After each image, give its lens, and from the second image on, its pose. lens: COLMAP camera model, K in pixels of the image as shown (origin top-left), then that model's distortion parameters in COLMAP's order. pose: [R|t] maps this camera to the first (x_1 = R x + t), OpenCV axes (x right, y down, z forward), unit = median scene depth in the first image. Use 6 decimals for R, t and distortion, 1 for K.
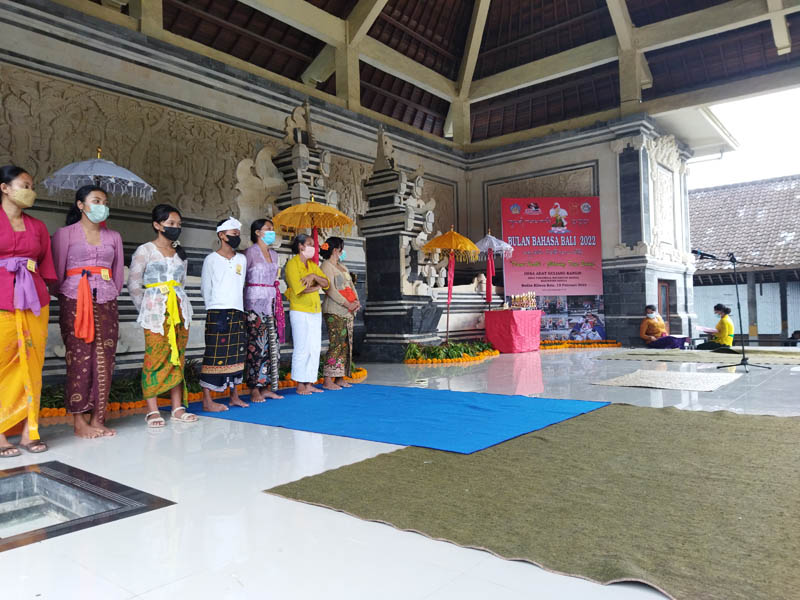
lens RADIAL K [[592.0, 0, 400.0], [0, 592.0, 300.0], [0, 0, 1]] dist [0.003159, -0.001700]
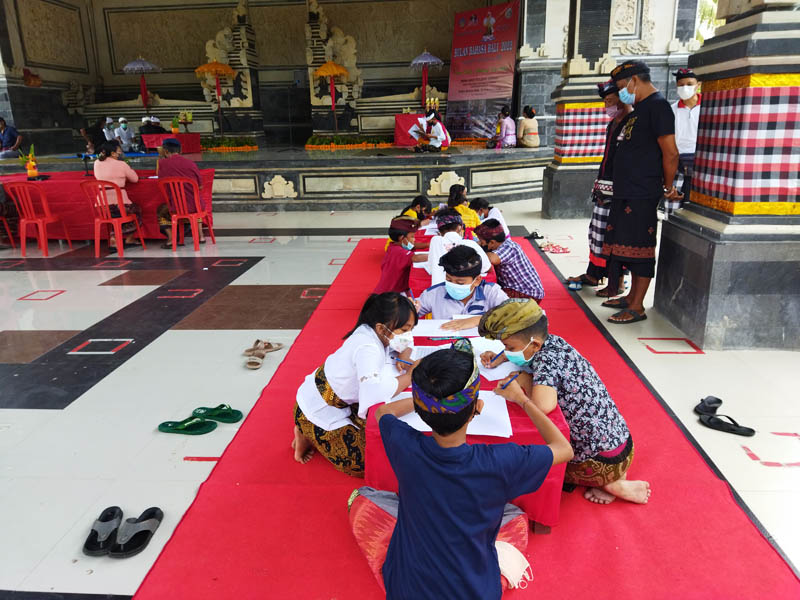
lens RADIAL K [[592.0, 0, 400.0], [0, 592.0, 300.0], [0, 0, 1]] dist [0.003159, -0.001700]
pose [[0.584391, 0.236859, -0.776135, 1.209002], [0.033093, 0.948701, 0.314439, -0.004284], [0.810797, -0.209440, 0.546573, 0.139588]]
